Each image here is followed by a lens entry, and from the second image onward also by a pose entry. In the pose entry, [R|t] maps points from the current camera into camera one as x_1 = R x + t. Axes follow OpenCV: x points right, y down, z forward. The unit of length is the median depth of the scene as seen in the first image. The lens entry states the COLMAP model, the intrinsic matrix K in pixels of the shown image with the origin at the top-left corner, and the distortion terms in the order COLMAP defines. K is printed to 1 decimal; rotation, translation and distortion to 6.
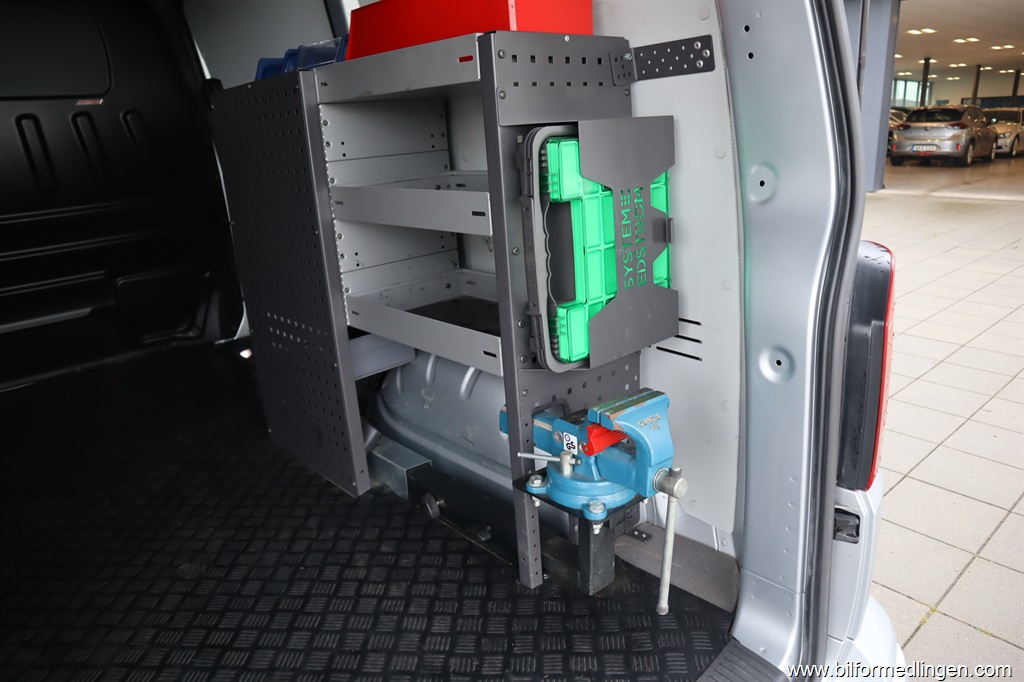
lens RADIAL K [[705.3, 0, 509.6], [0, 705.3, 341.5], [0, 0, 1]] dist [-0.123832, 0.074901]
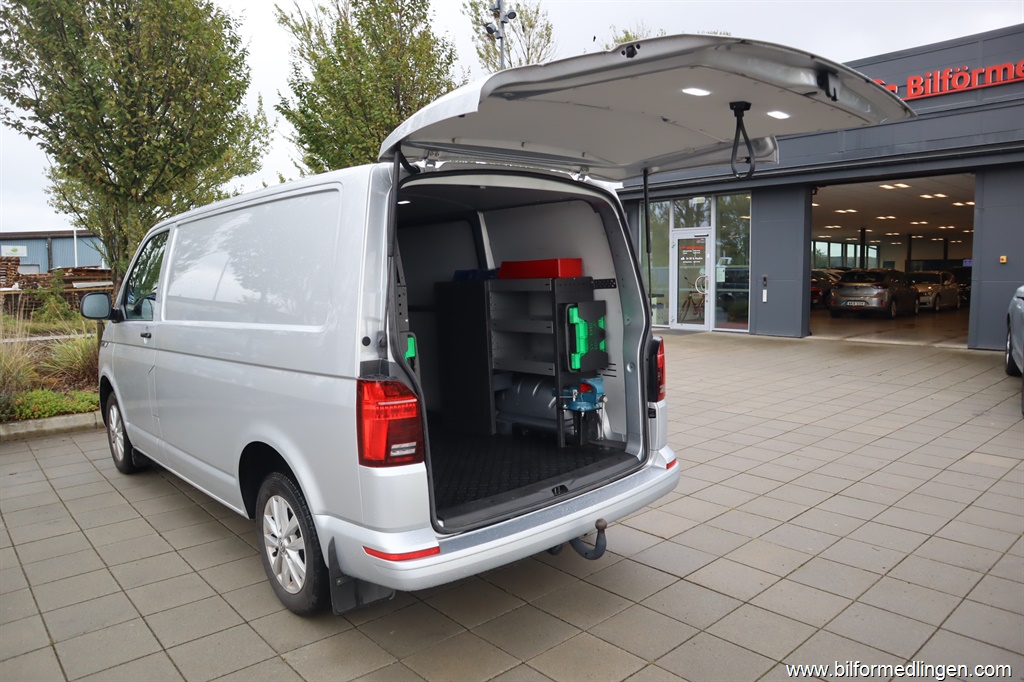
lens RADIAL K [[705.3, 0, 509.6], [0, 705.3, 341.5], [0, 0, 1]] dist [-0.123832, 0.074901]
pose [[0.999551, 0.024187, 0.017684, -0.256882], [-0.020062, 0.978647, -0.204567, 0.521485], [-0.022255, 0.204120, 0.978693, -2.068033]]
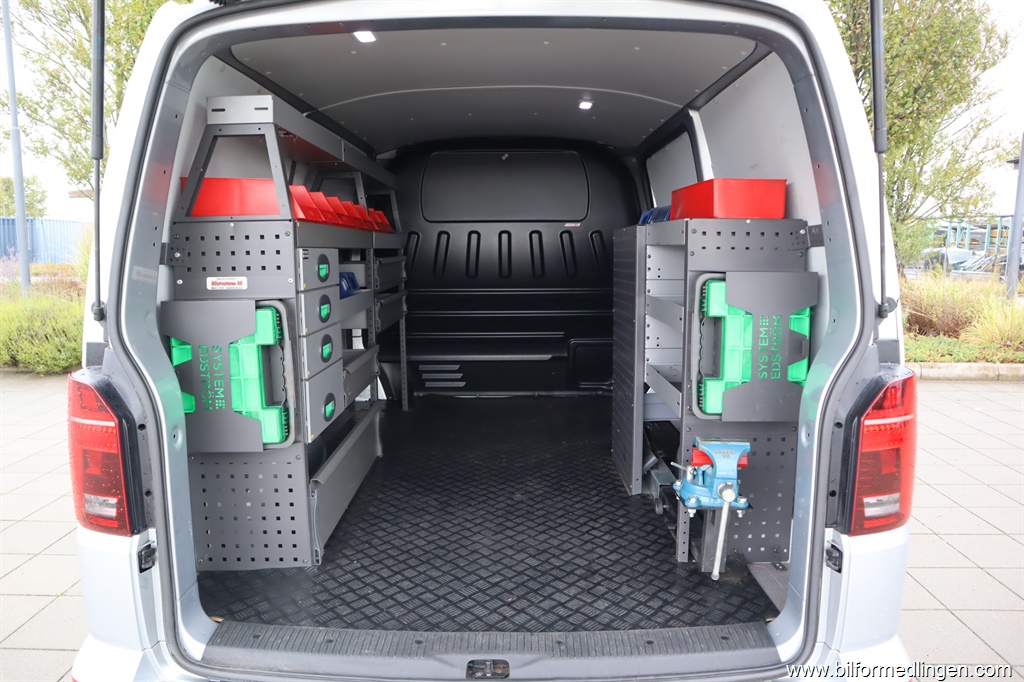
lens RADIAL K [[705.3, 0, 509.6], [0, 705.3, 341.5], [0, 0, 1]] dist [-0.123832, 0.074901]
pose [[0.738880, 0.144619, -0.658135, 0.672478], [-0.237685, 0.969855, -0.053730, 0.053829], [0.630525, 0.196129, 0.750980, -0.463876]]
